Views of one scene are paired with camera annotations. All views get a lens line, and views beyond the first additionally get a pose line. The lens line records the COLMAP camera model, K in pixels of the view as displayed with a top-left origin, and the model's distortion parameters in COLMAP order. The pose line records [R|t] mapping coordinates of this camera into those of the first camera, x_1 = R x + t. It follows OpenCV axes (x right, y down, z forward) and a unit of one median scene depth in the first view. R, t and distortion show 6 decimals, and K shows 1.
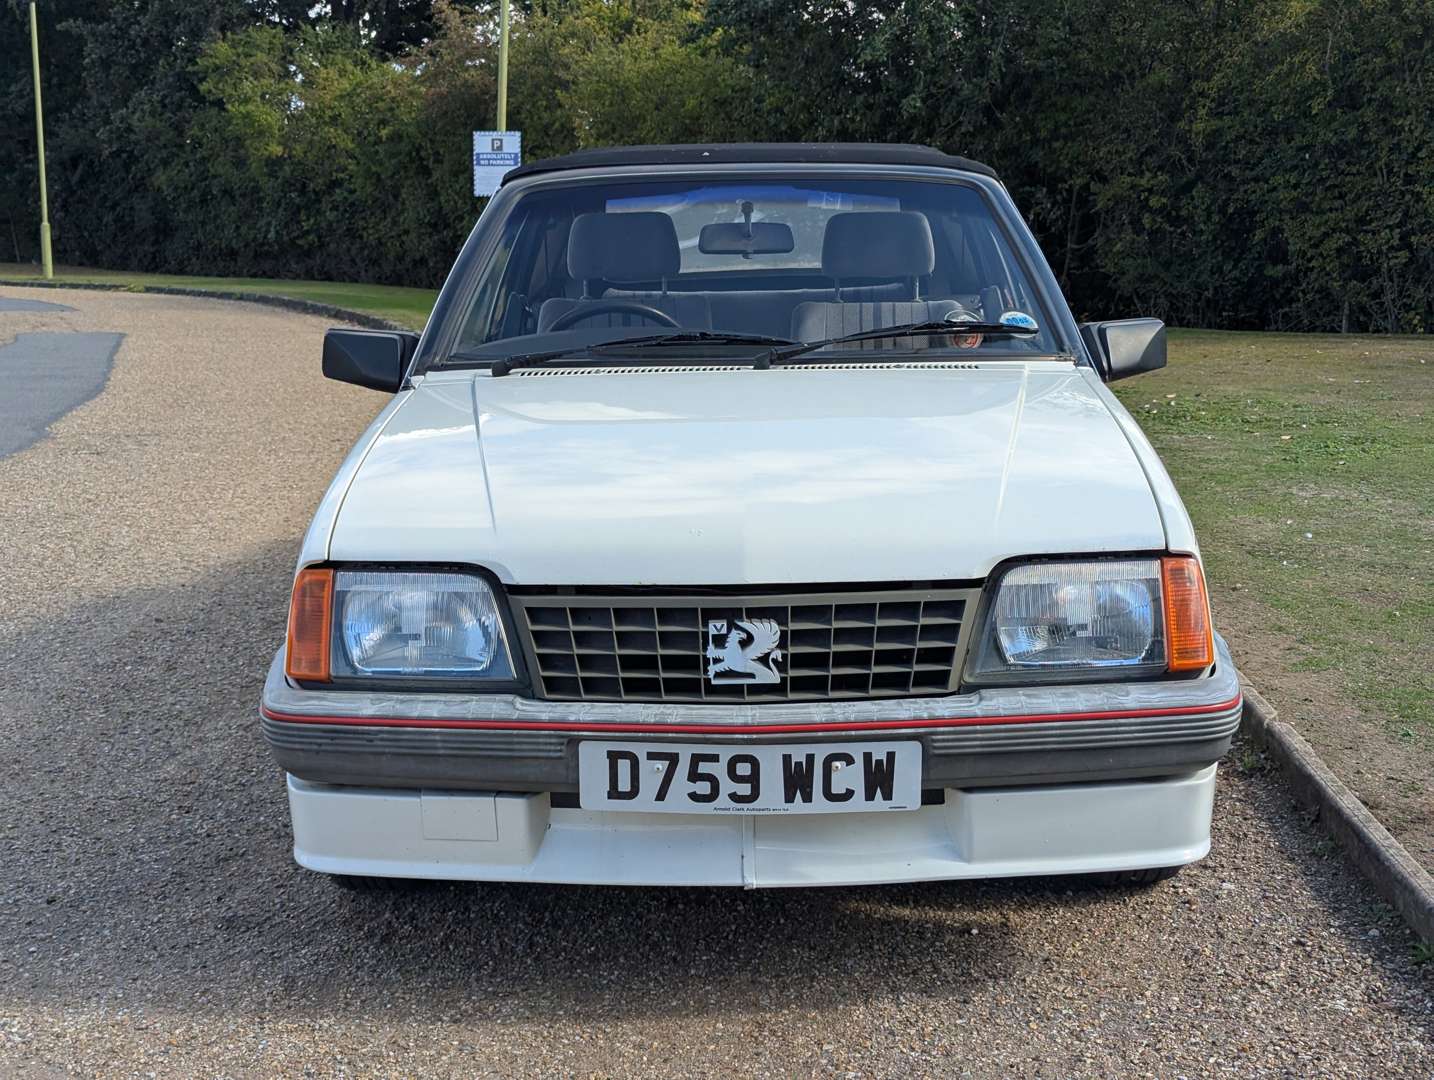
lens RADIAL K [[2010.1, 0, 719.7], [0, 2010.1, 545.2], [0, 0, 1]] dist [0.051171, 0.000000]
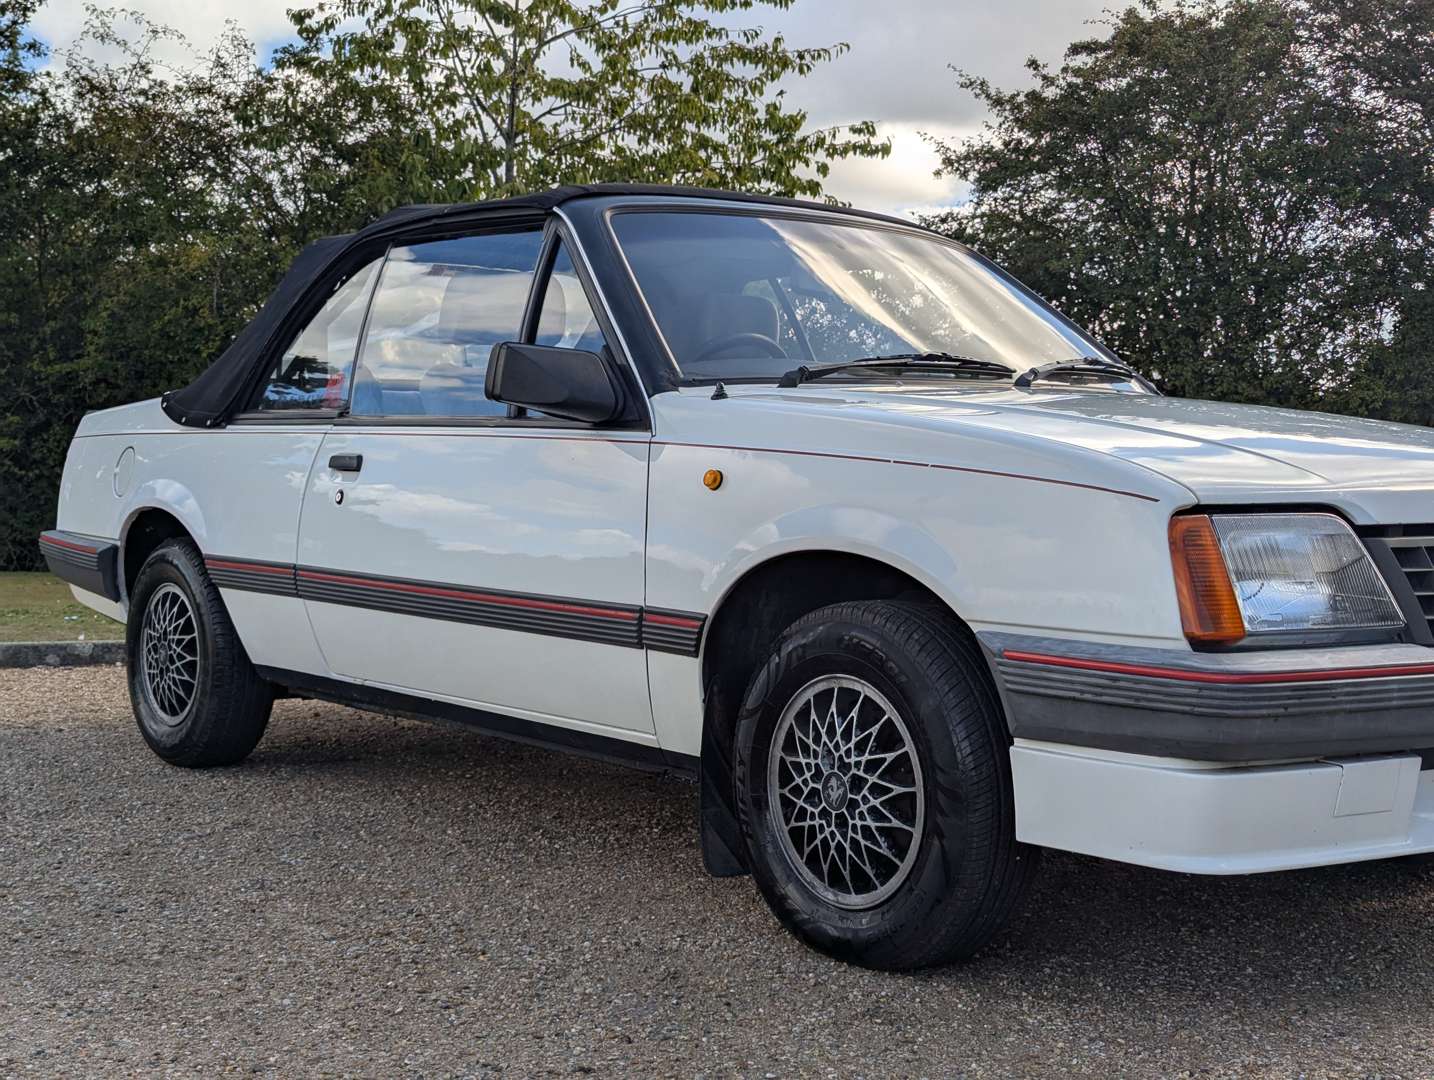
lens RADIAL K [[2010.1, 0, 721.2], [0, 2010.1, 519.2], [0, 0, 1]] dist [0.051171, 0.000000]
pose [[0.769261, 0.007501, 0.638891, -0.914163], [0.093880, 0.987751, -0.124635, 0.103534], [-0.632001, 0.155856, 0.759134, 0.489755]]
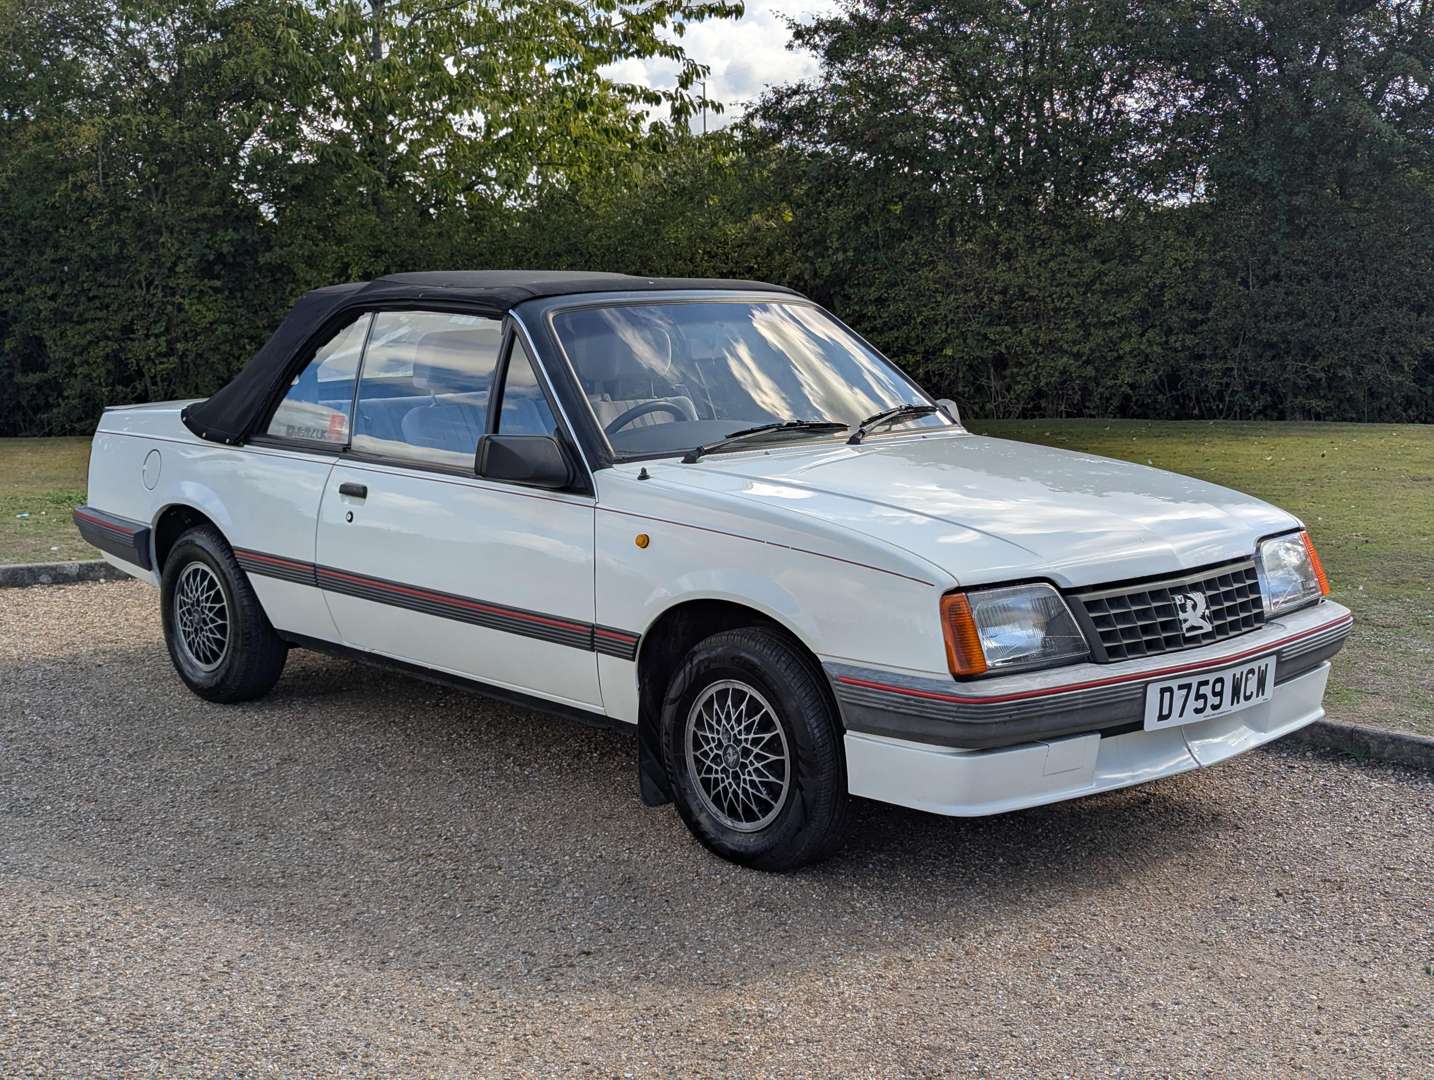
lens RADIAL K [[2010.1, 0, 731.1], [0, 2010.1, 545.8], [0, 0, 1]] dist [0.051171, 0.000000]
pose [[0.718465, -0.086692, 0.690139, -1.261675], [0.121997, 0.992528, -0.002327, -0.036287], [-0.684780, 0.085867, 0.723673, 0.125369]]
